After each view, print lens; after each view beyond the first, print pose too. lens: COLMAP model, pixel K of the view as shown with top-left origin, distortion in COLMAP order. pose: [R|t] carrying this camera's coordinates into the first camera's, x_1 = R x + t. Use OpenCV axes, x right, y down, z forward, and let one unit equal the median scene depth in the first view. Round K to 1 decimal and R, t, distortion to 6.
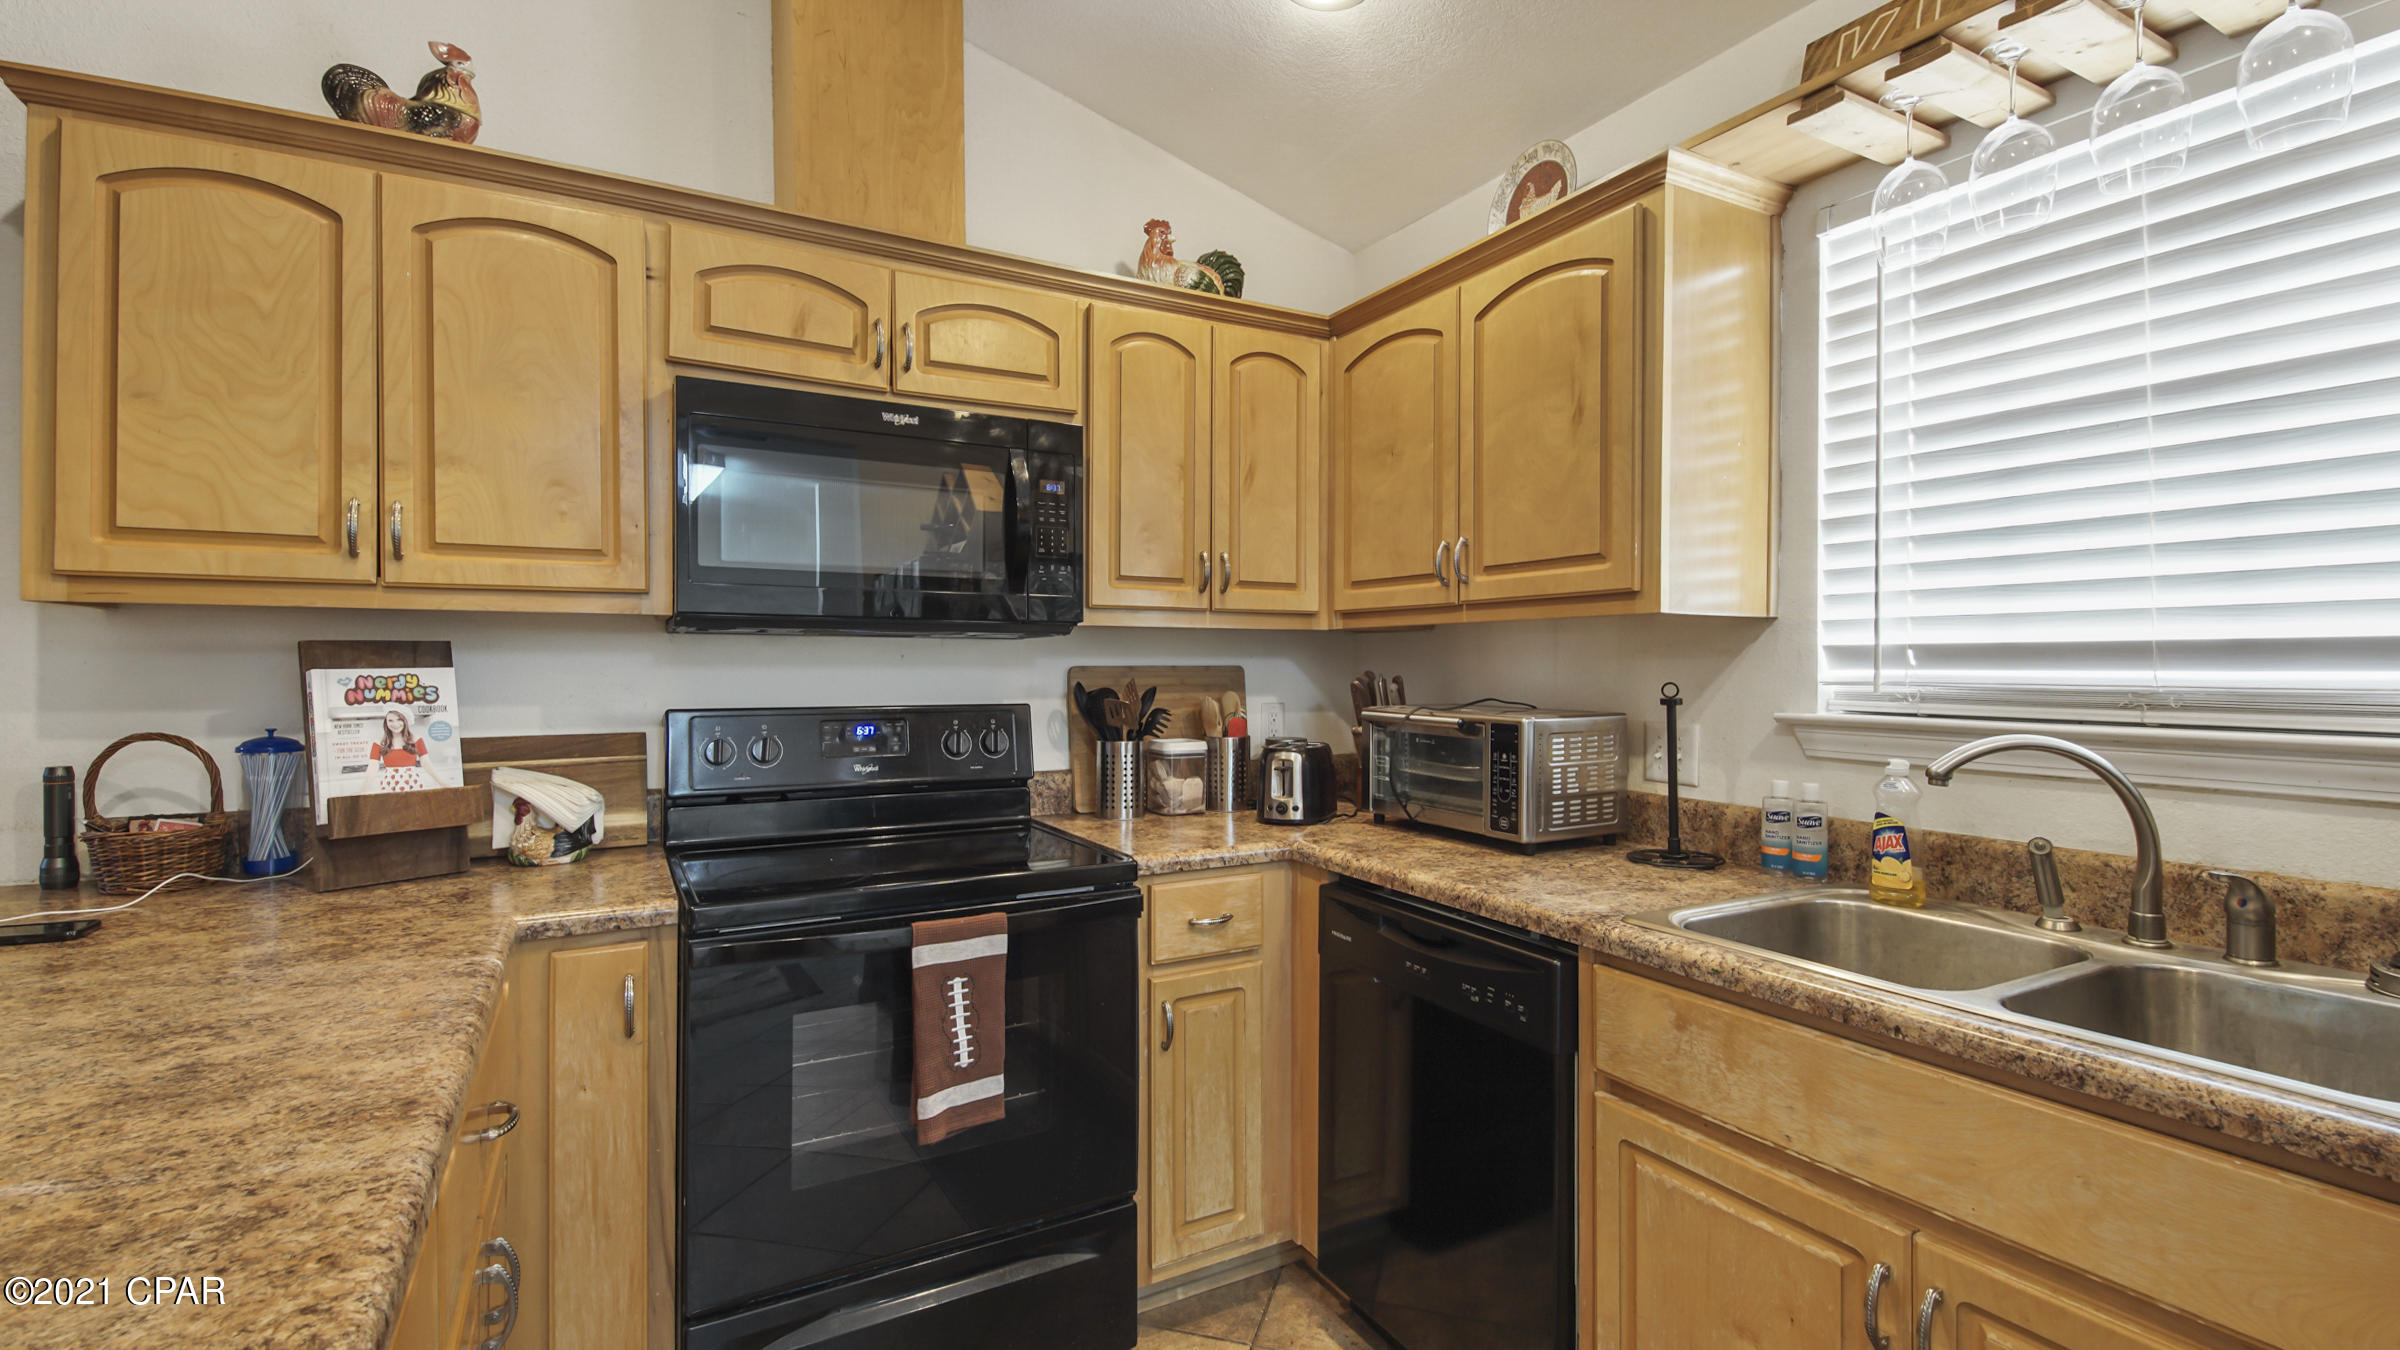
lens RADIAL K [[1067.3, 0, 1200.0], [0, 1067.3, 675.0], [0, 0, 1]] dist [0.018003, -0.000198]
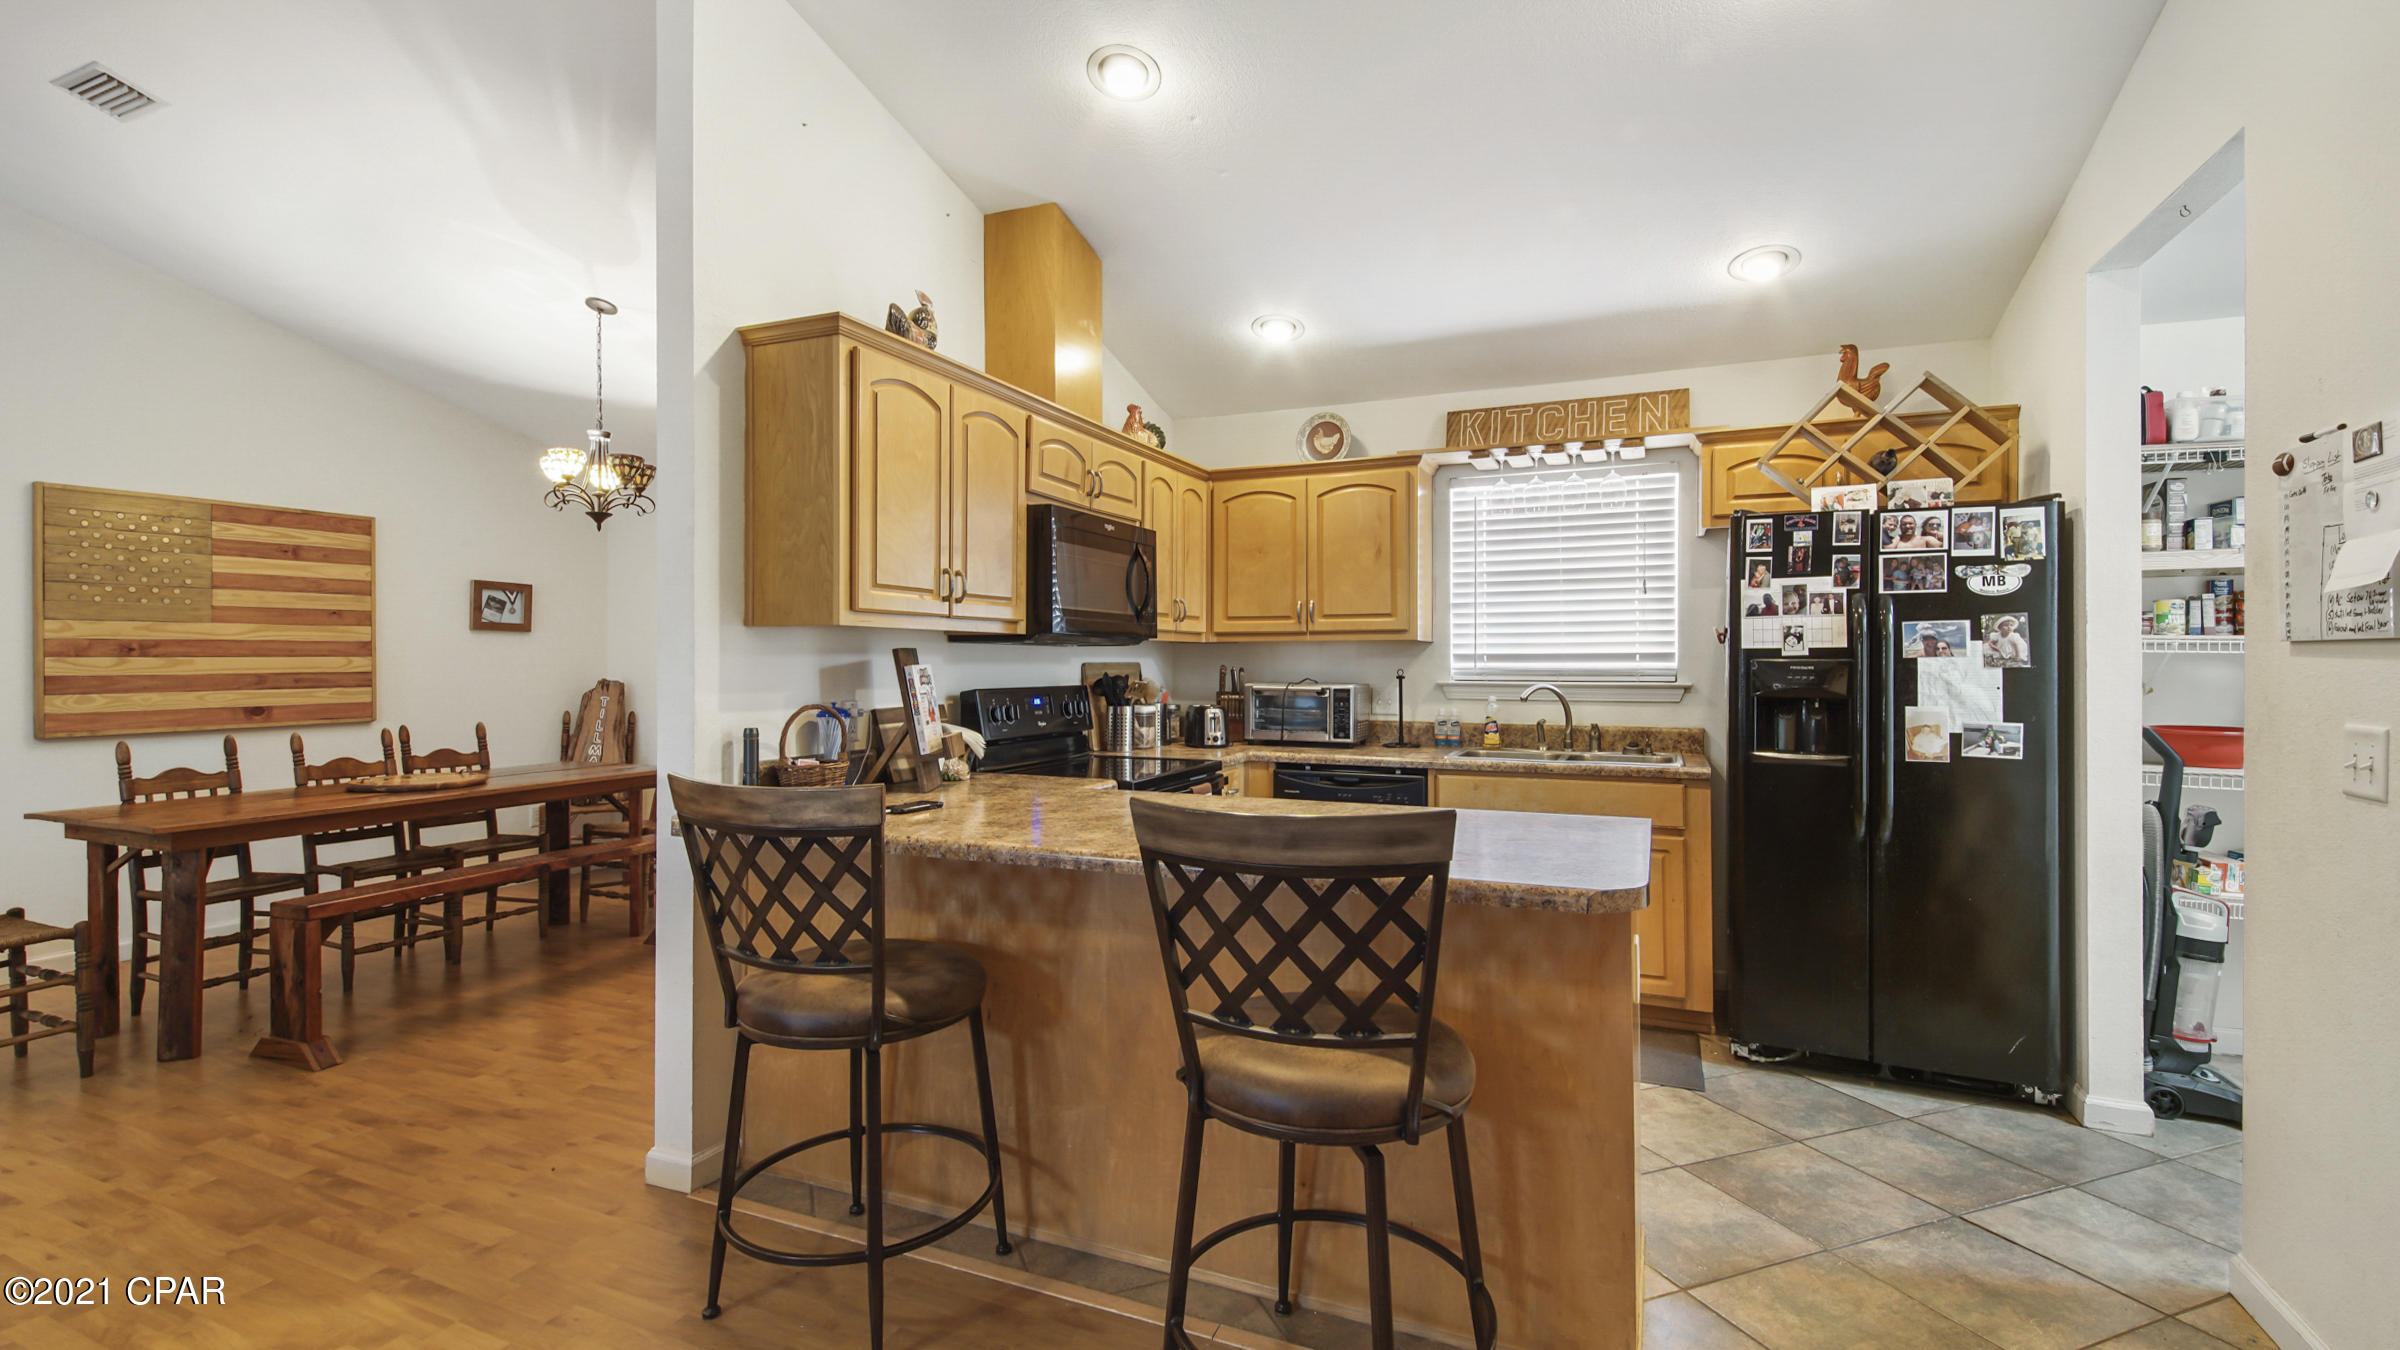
lens RADIAL K [[1022.2, 0, 1200.0], [0, 1022.2, 675.0], [0, 0, 1]] dist [0.000321, 0.000028]
pose [[0.786991, -0.009100, 0.616897, -1.321302], [0.004854, 0.999952, 0.008558, -0.001712], [-0.616945, -0.003741, 0.786997, -0.494857]]
